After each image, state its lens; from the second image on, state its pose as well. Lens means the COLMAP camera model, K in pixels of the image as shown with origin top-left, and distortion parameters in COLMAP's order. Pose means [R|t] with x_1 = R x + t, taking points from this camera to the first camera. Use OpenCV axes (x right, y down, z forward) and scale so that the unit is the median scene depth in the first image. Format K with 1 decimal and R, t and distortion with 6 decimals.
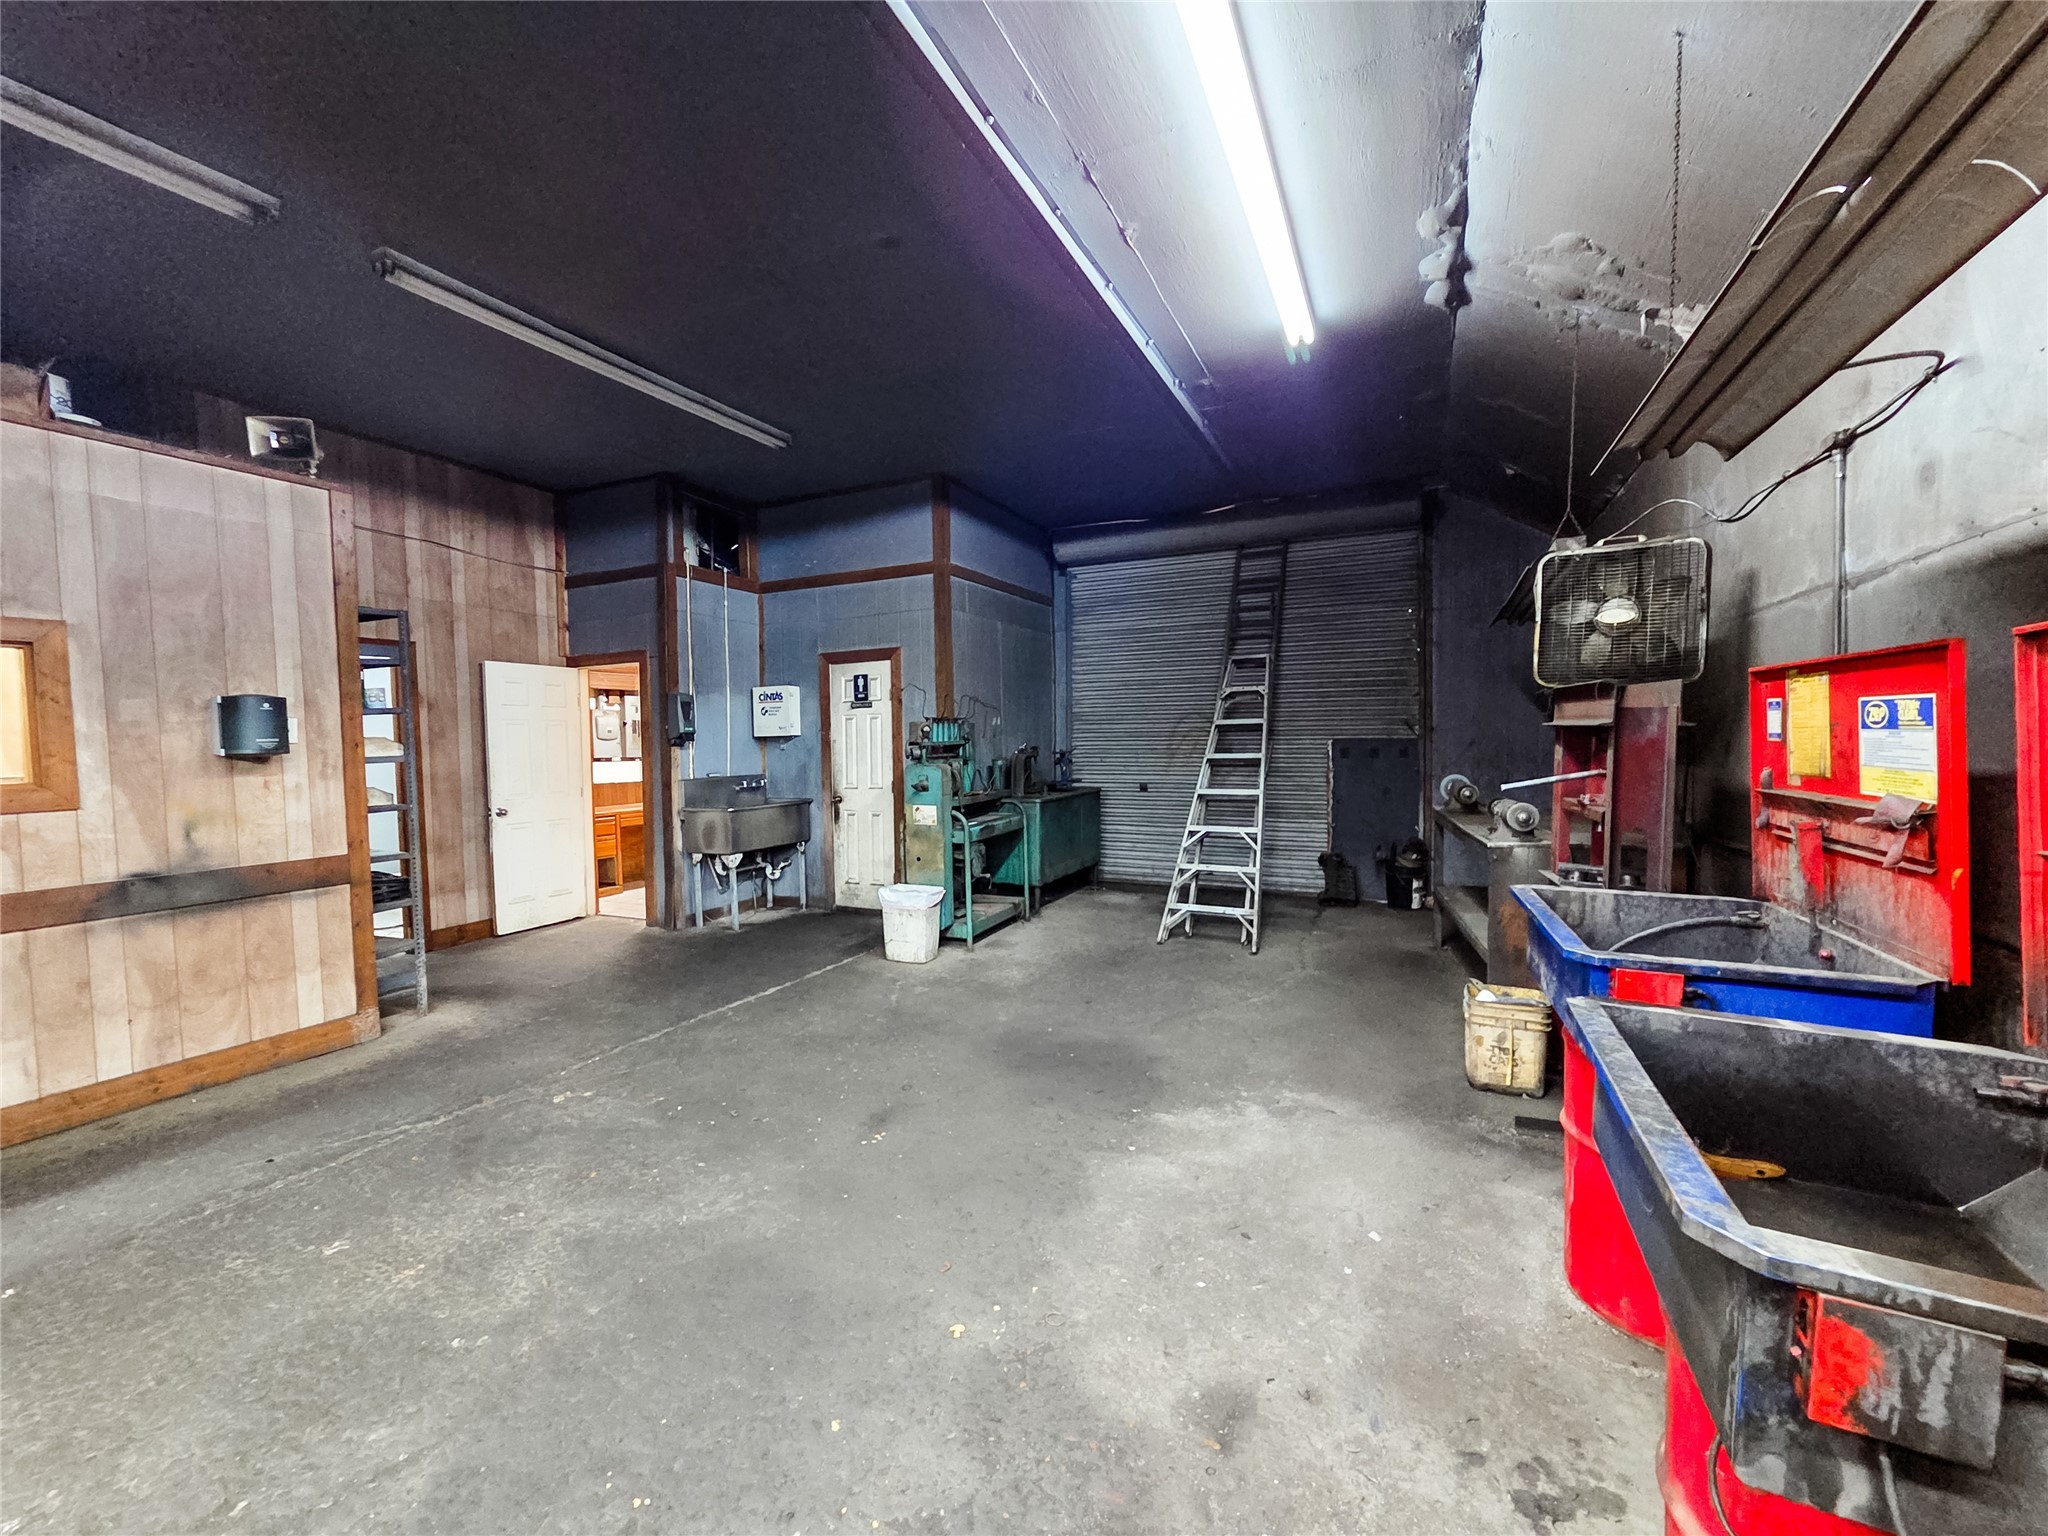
lens RADIAL K [[836.9, 0, 1016.5], [0, 836.9, 773.4], [0, 0, 1]] dist [-0.000522, -0.000704]
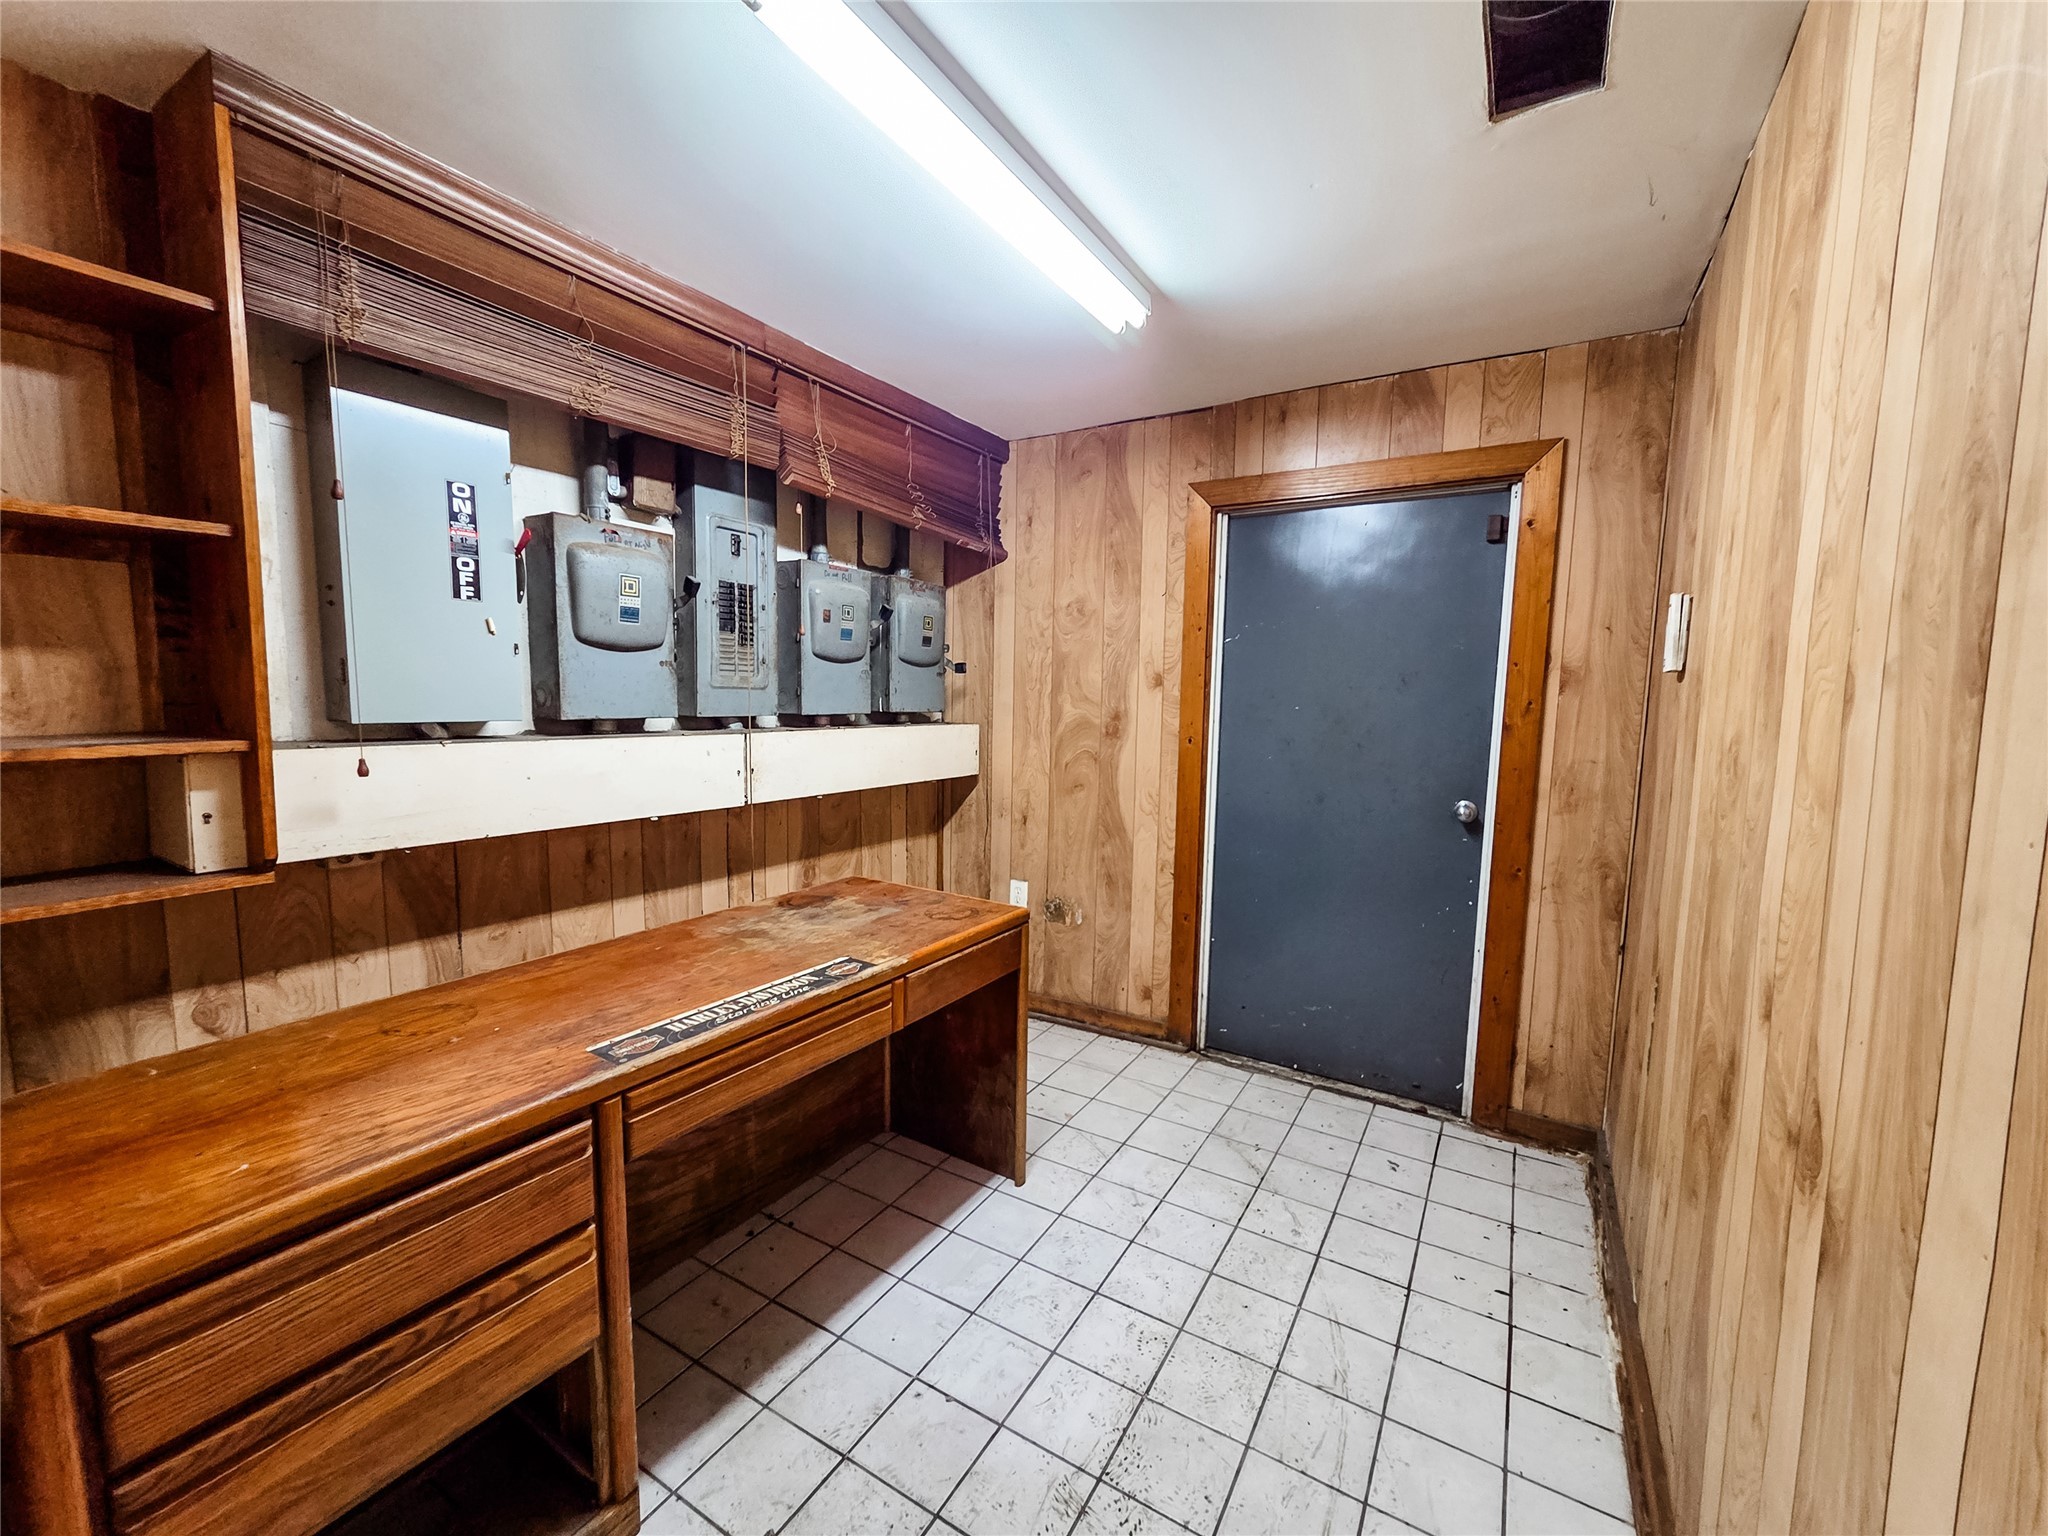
lens RADIAL K [[836.9, 0, 1016.5], [0, 836.9, 773.4], [0, 0, 1]] dist [-0.000522, -0.000704]
pose [[0.994817, 0.037060, -0.094690, -0.471483], [-0.032223, 0.998121, 0.052114, -0.026126], [0.096443, -0.048793, 0.994142, 1.035305]]
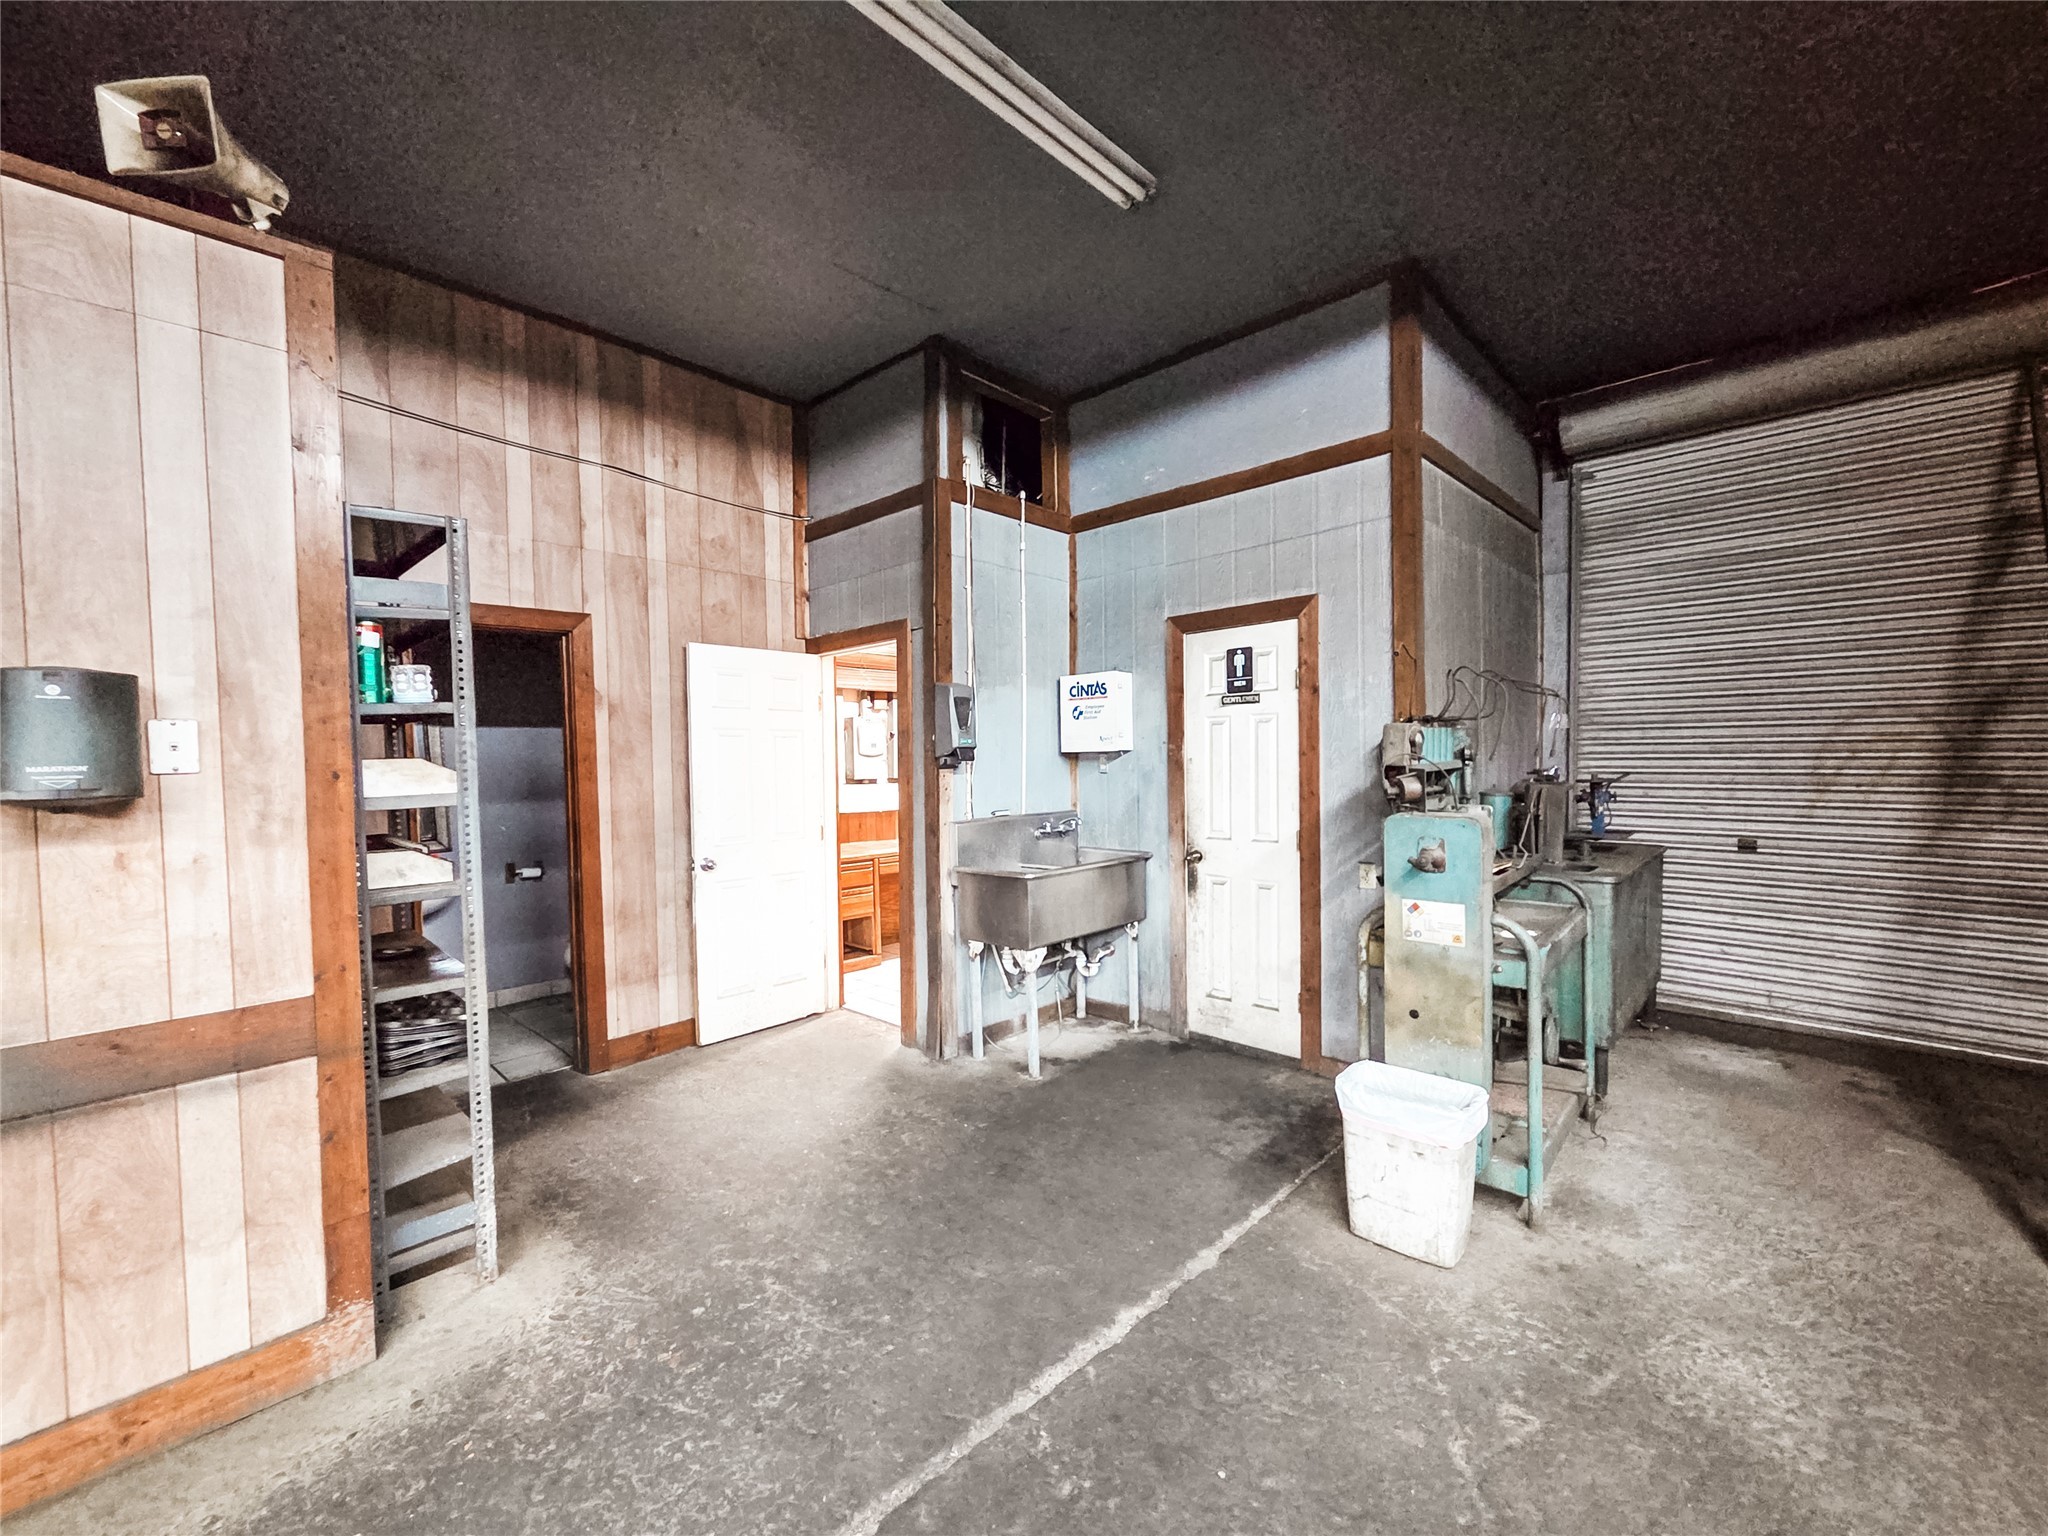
lens RADIAL K [[836.9, 0, 1016.5], [0, 836.9, 773.4], [0, 0, 1]] dist [-0.000522, -0.000704]
pose [[0.949126, 0.006929, -0.314820, -0.156043], [-0.011625, 0.999847, -0.013042, -0.020812], [0.314681, 0.016038, 0.949062, 0.411438]]
